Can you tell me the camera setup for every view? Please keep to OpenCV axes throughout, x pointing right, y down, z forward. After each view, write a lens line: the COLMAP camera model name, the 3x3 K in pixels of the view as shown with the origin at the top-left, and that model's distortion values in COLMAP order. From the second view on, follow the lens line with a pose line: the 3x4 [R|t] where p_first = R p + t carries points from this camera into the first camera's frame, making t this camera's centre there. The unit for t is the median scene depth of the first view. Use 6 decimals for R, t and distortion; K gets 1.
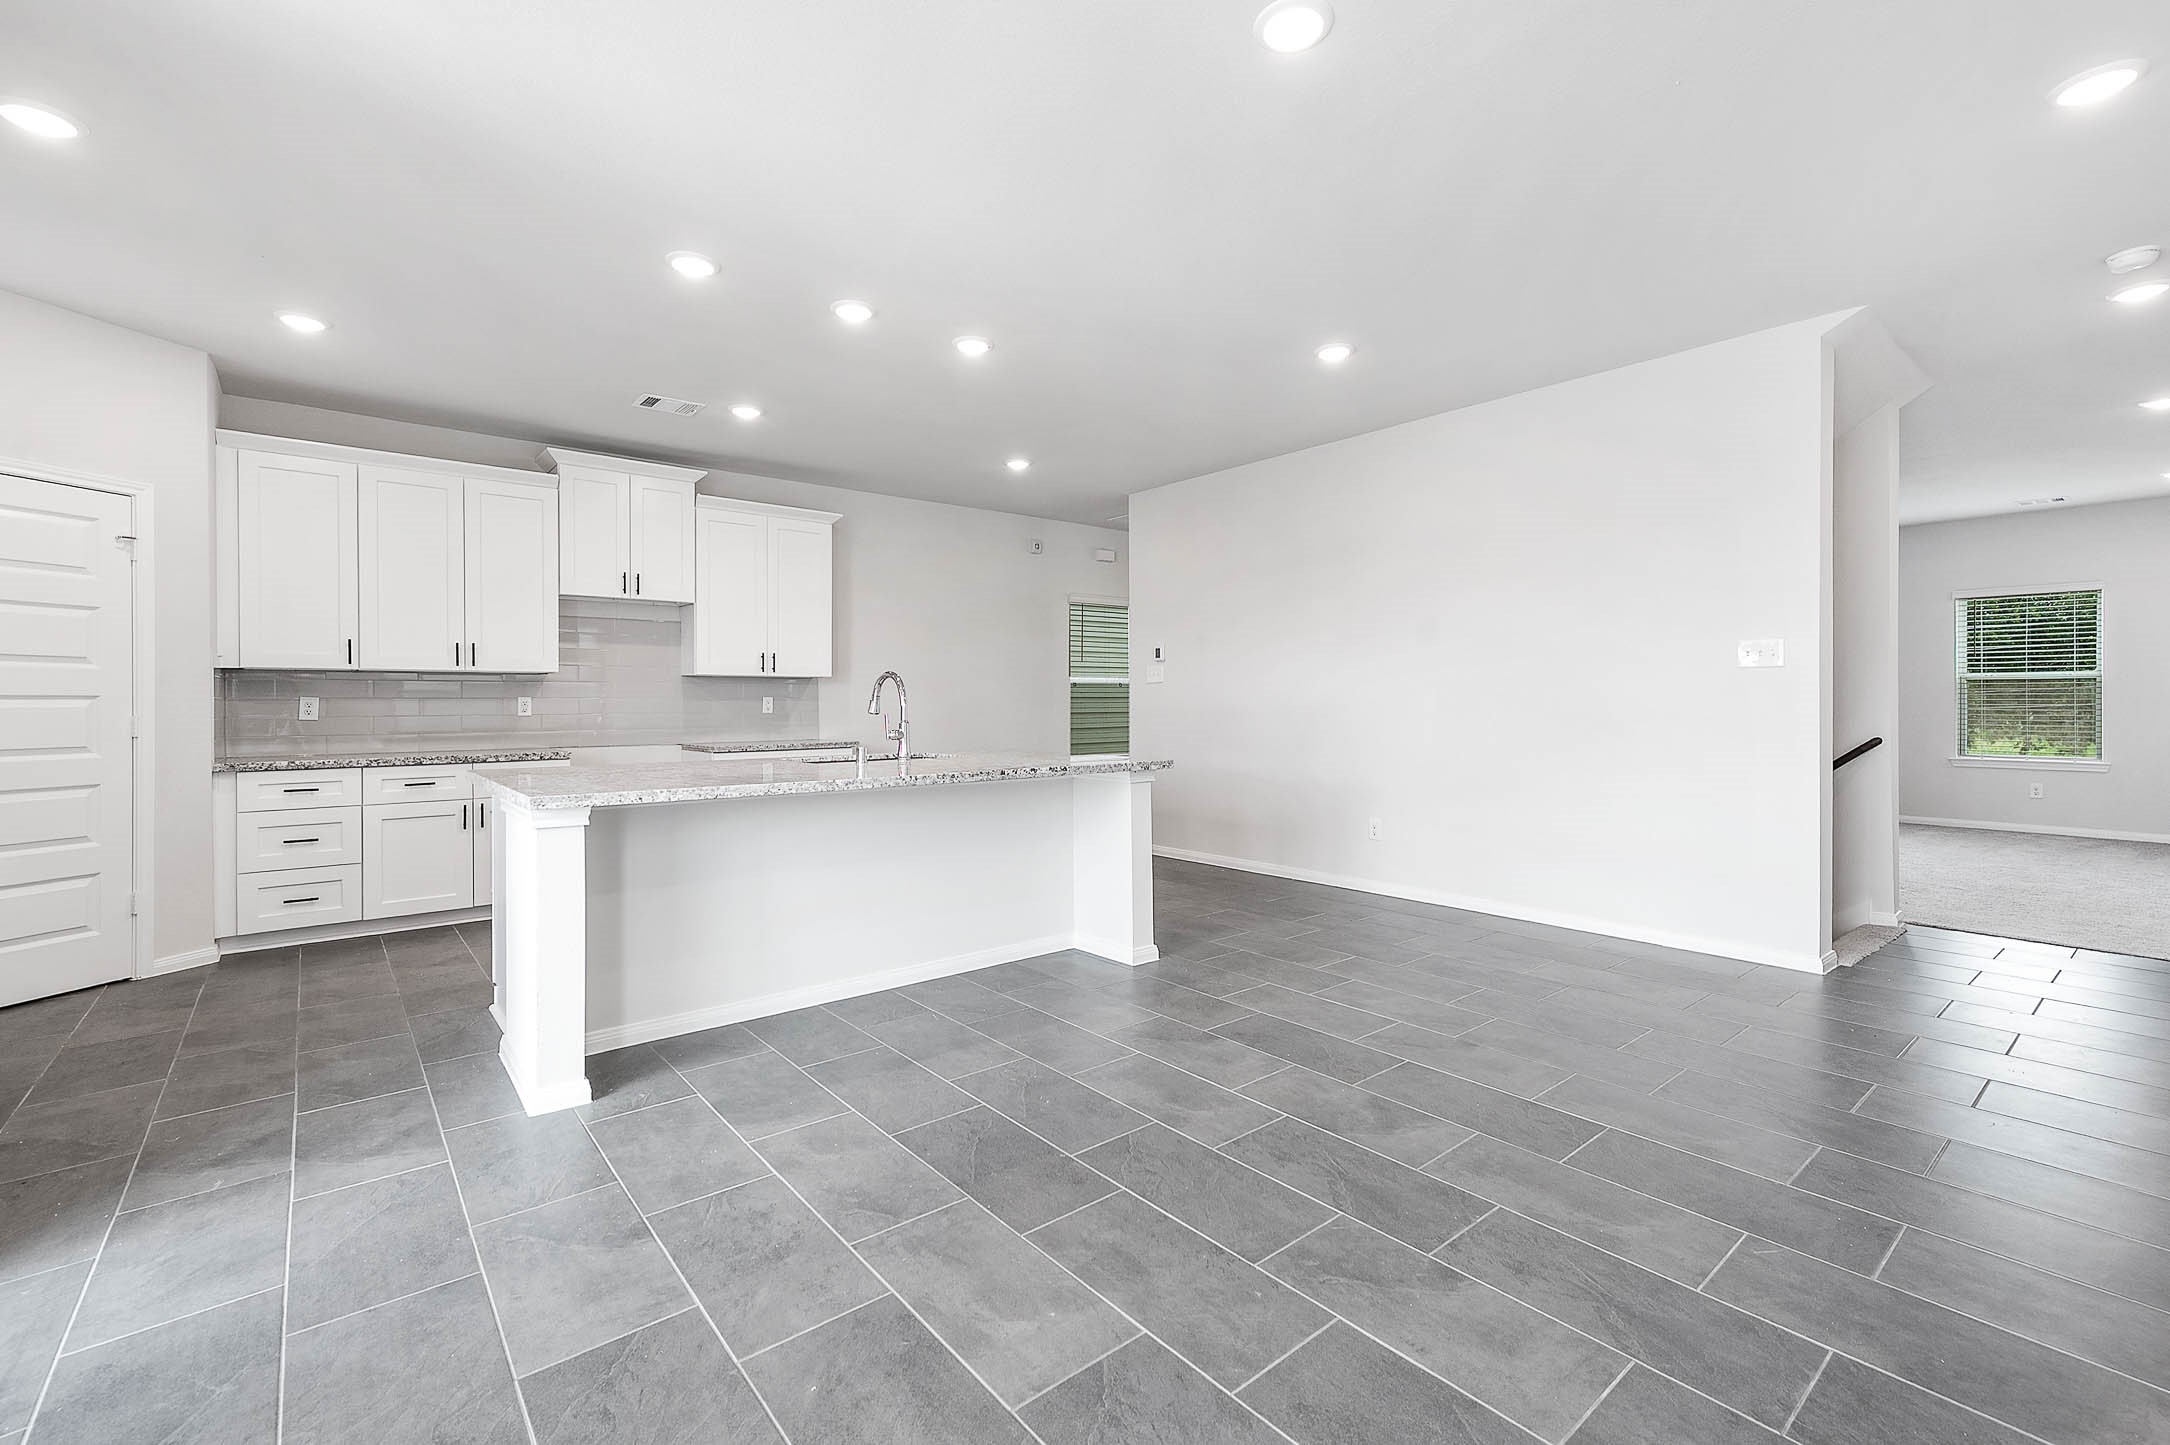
lens RADIAL K [[931.4, 0, 1088.1], [0, 931.4, 704.4], [0, 0, 1]] dist [-0.000243, 0.000257]
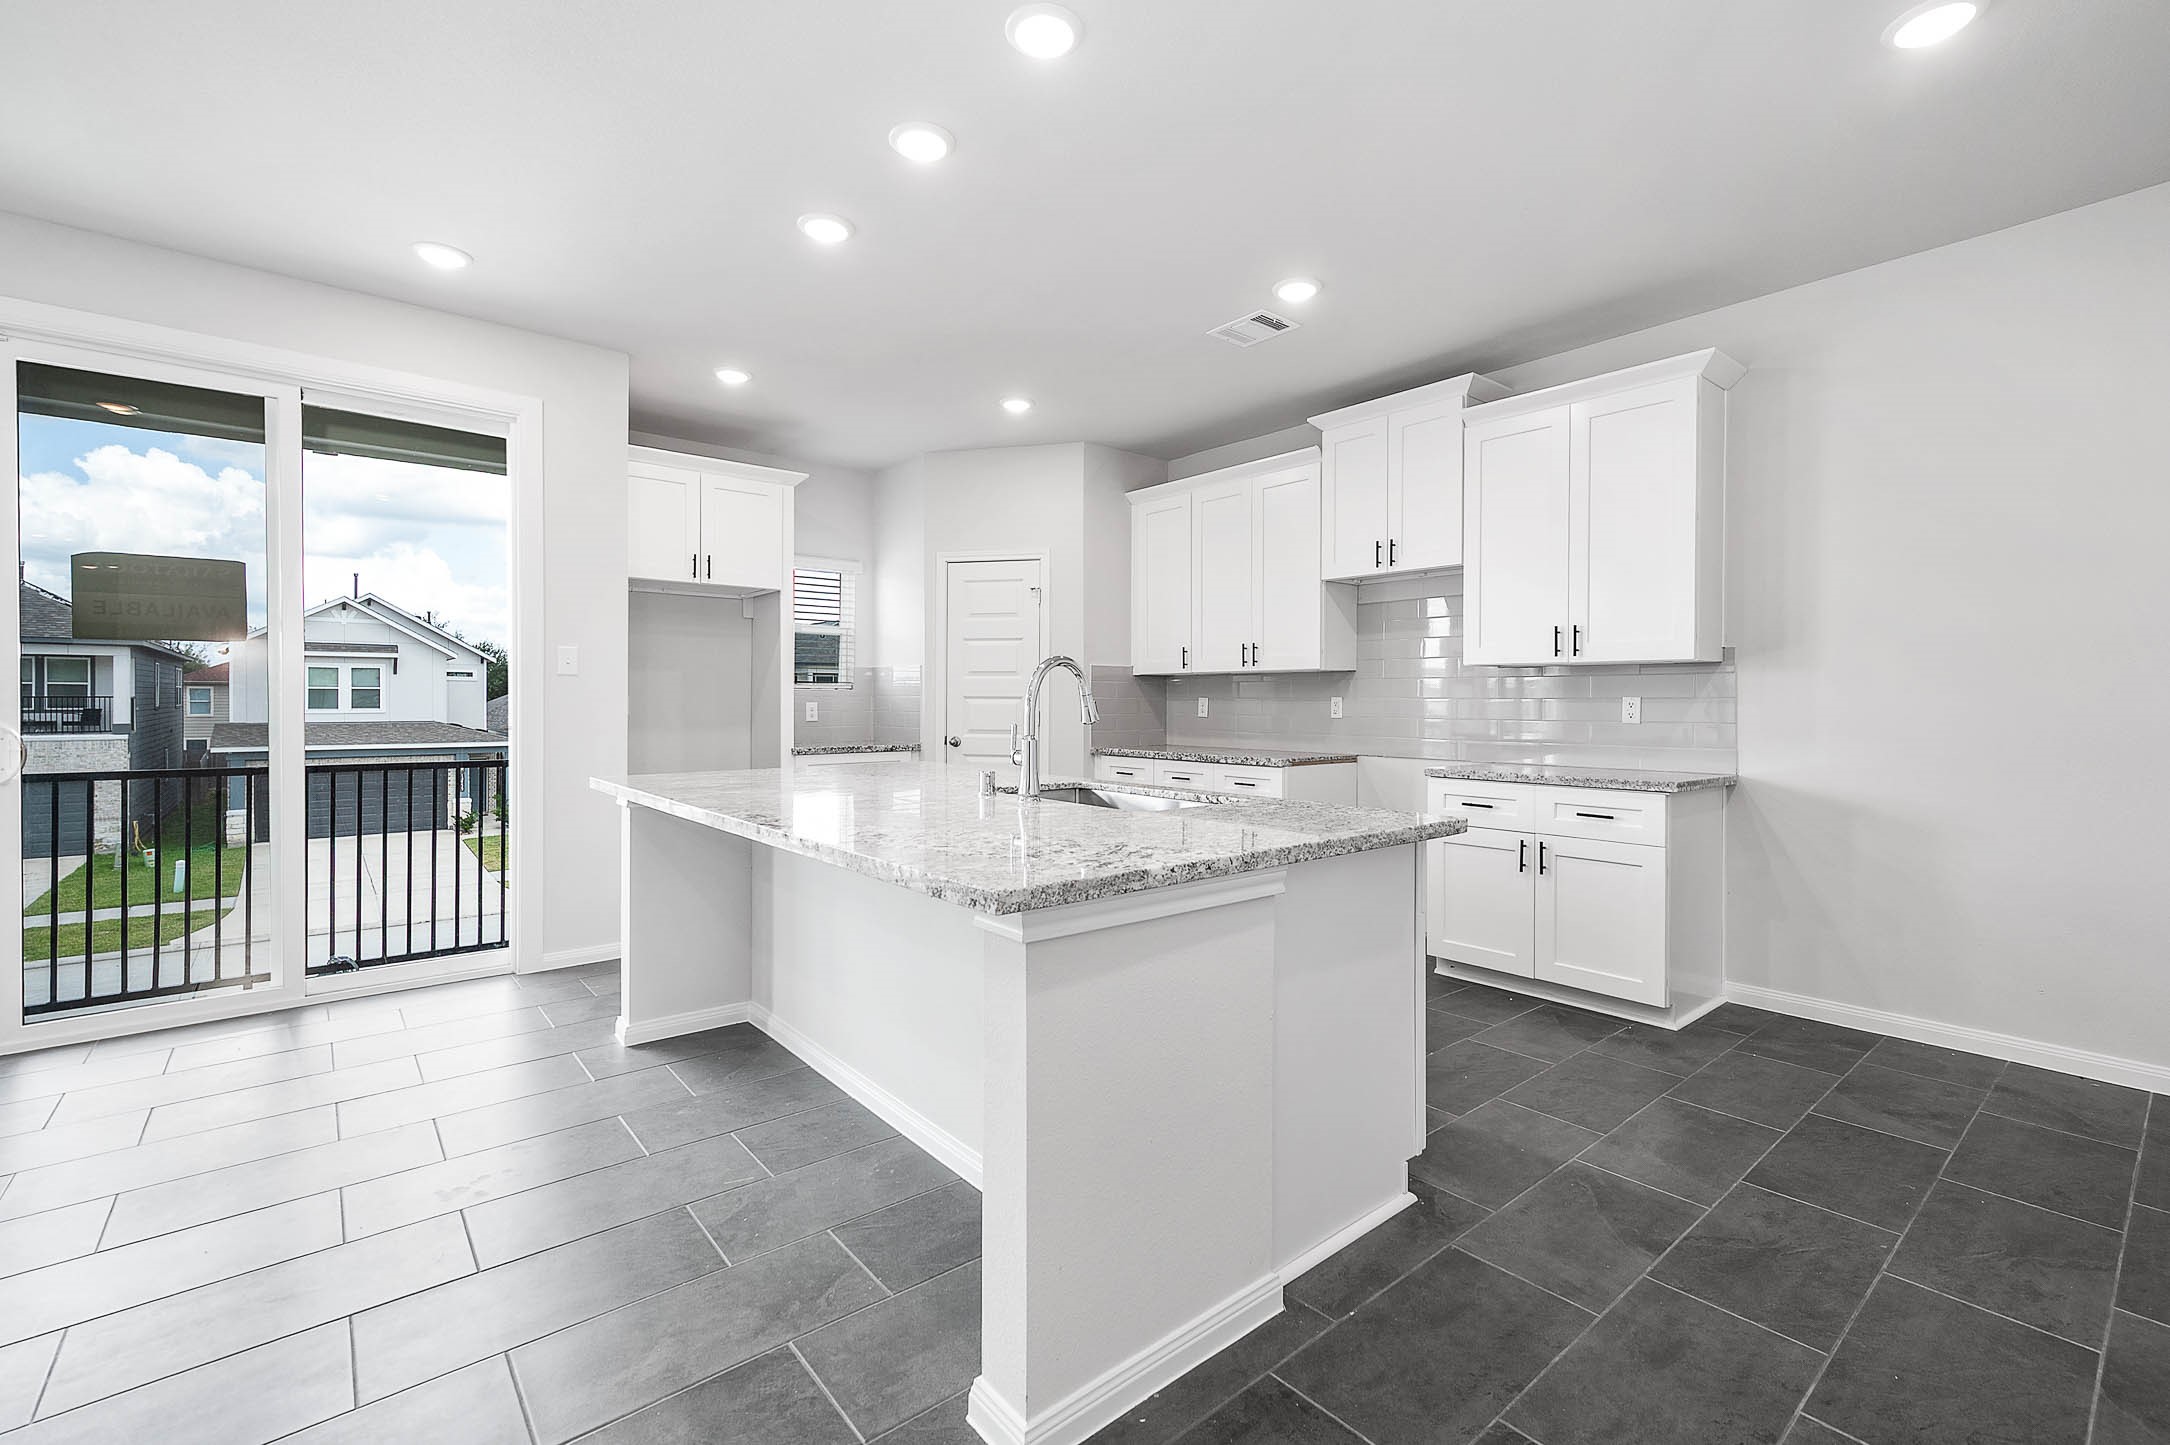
lens RADIAL K [[931.4, 0, 1088.1], [0, 931.4, 704.4], [0, 0, 1]] dist [-0.000243, 0.000257]
pose [[0.006041, 0.006971, -0.999957, 0.324455], [-0.007293, 0.999949, 0.006926, -0.005911], [0.999955, 0.007250, 0.006092, 0.809736]]
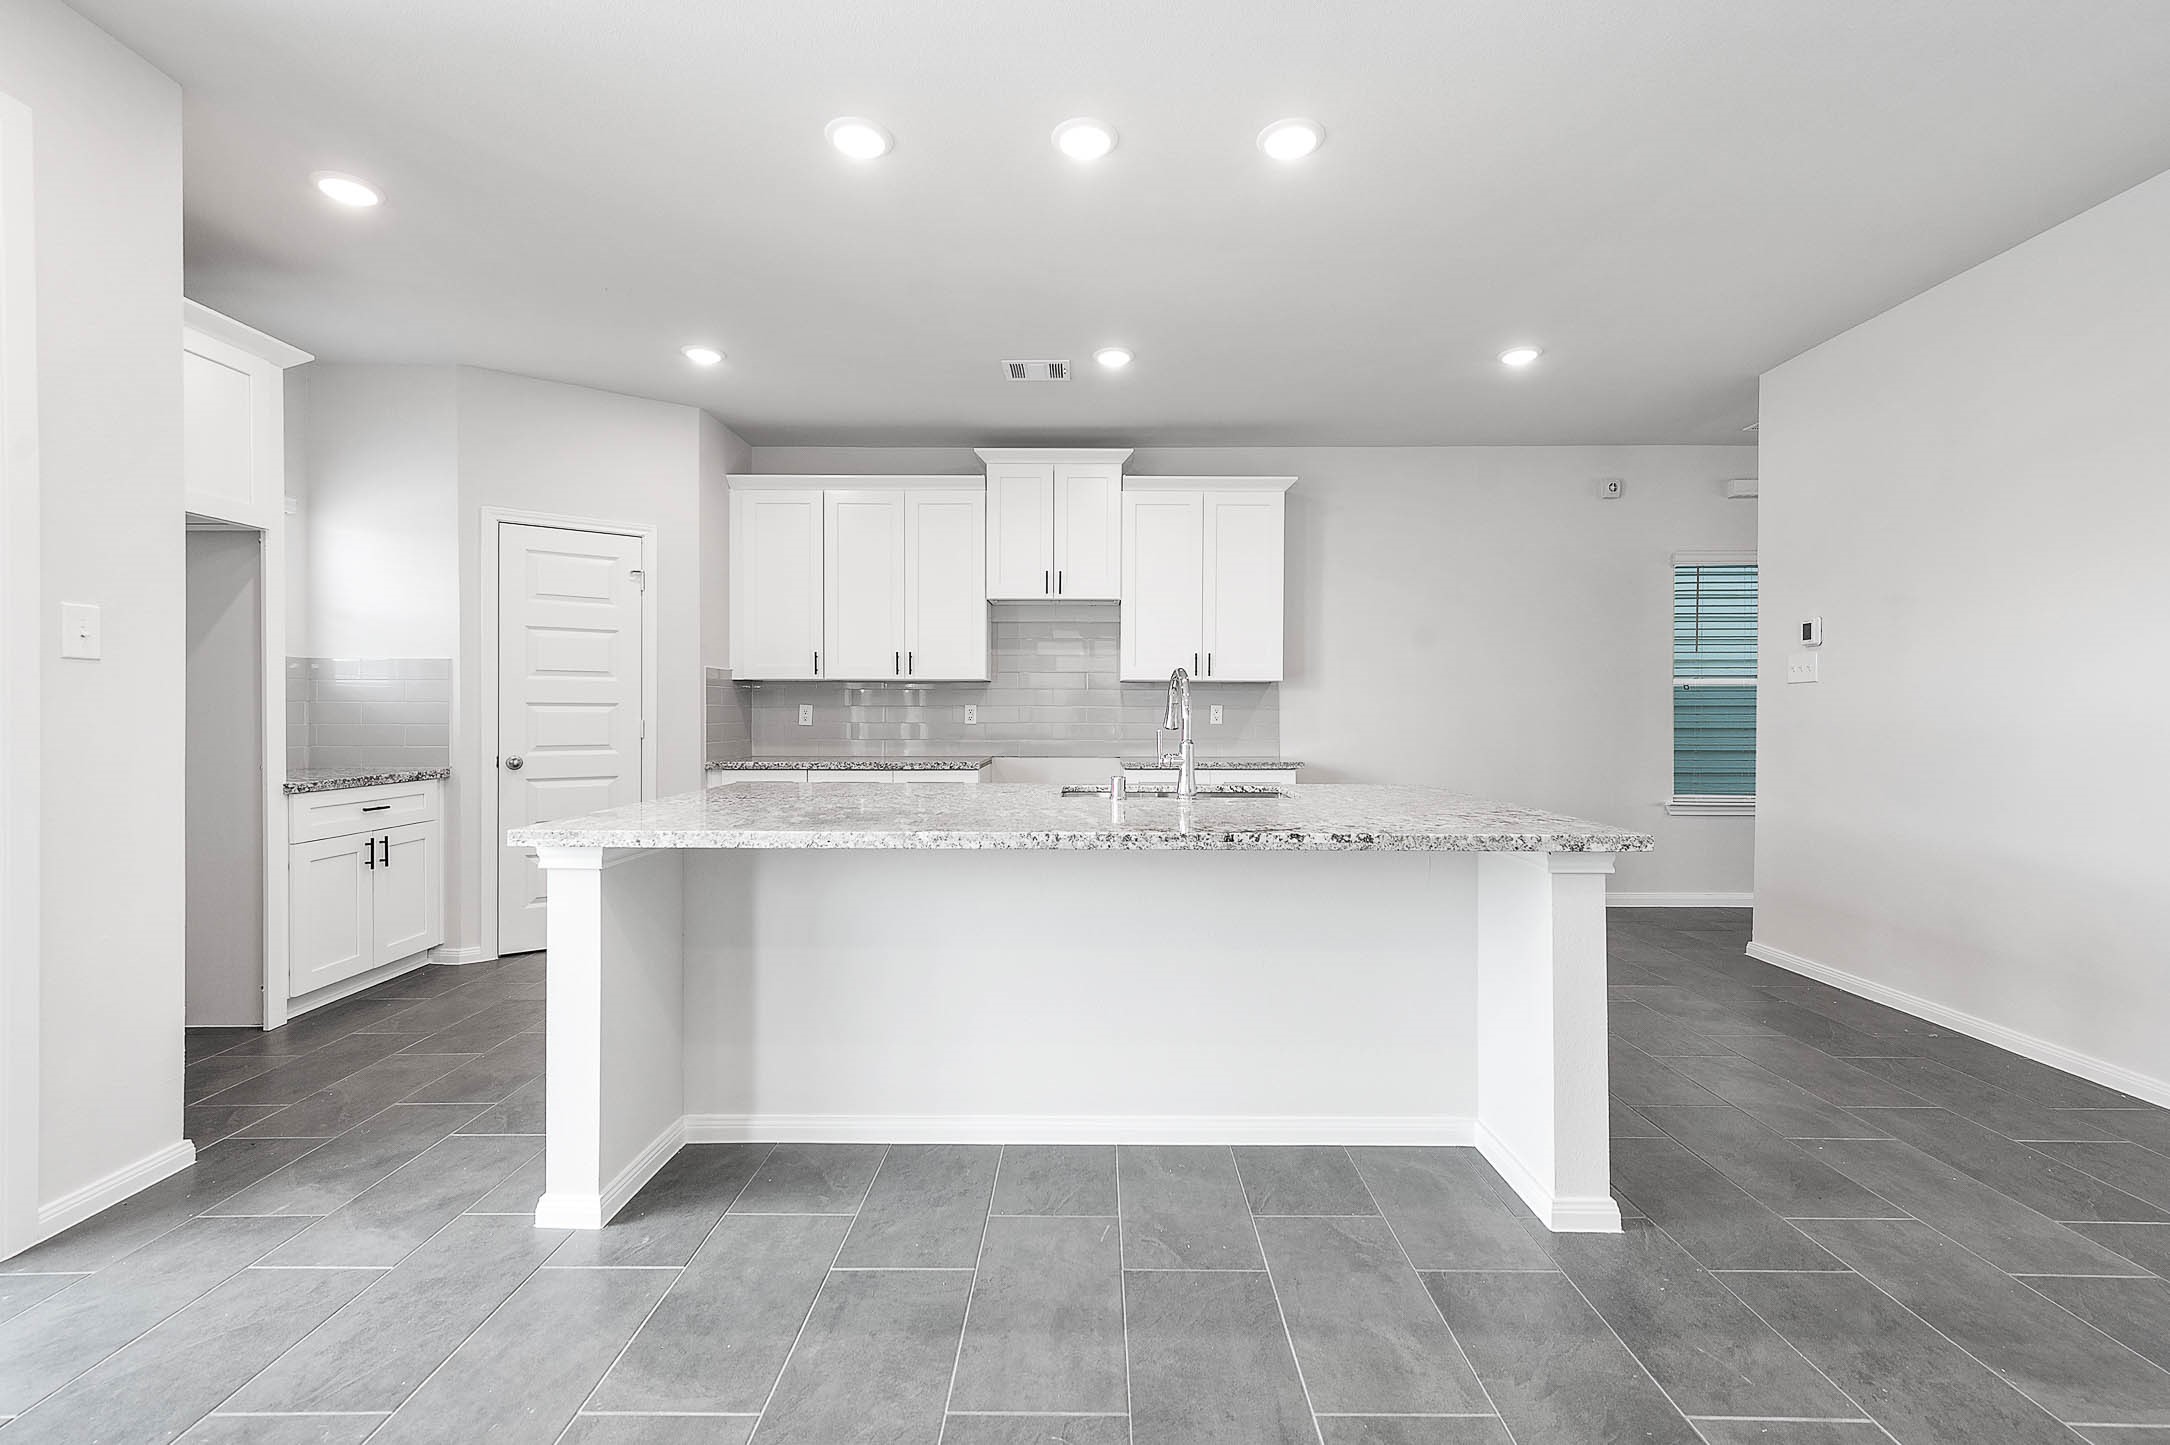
lens RADIAL K [[922.8, 0, 1088.8], [0, 922.8, 718.1], [0, 0, 1]] dist [0.004276, 0.000527]
pose [[0.766888, 0.009902, -0.641704, 0.136928], [-0.006766, 0.999950, 0.007344, -0.002152], [0.641745, -0.001291, 0.766917, 0.346952]]
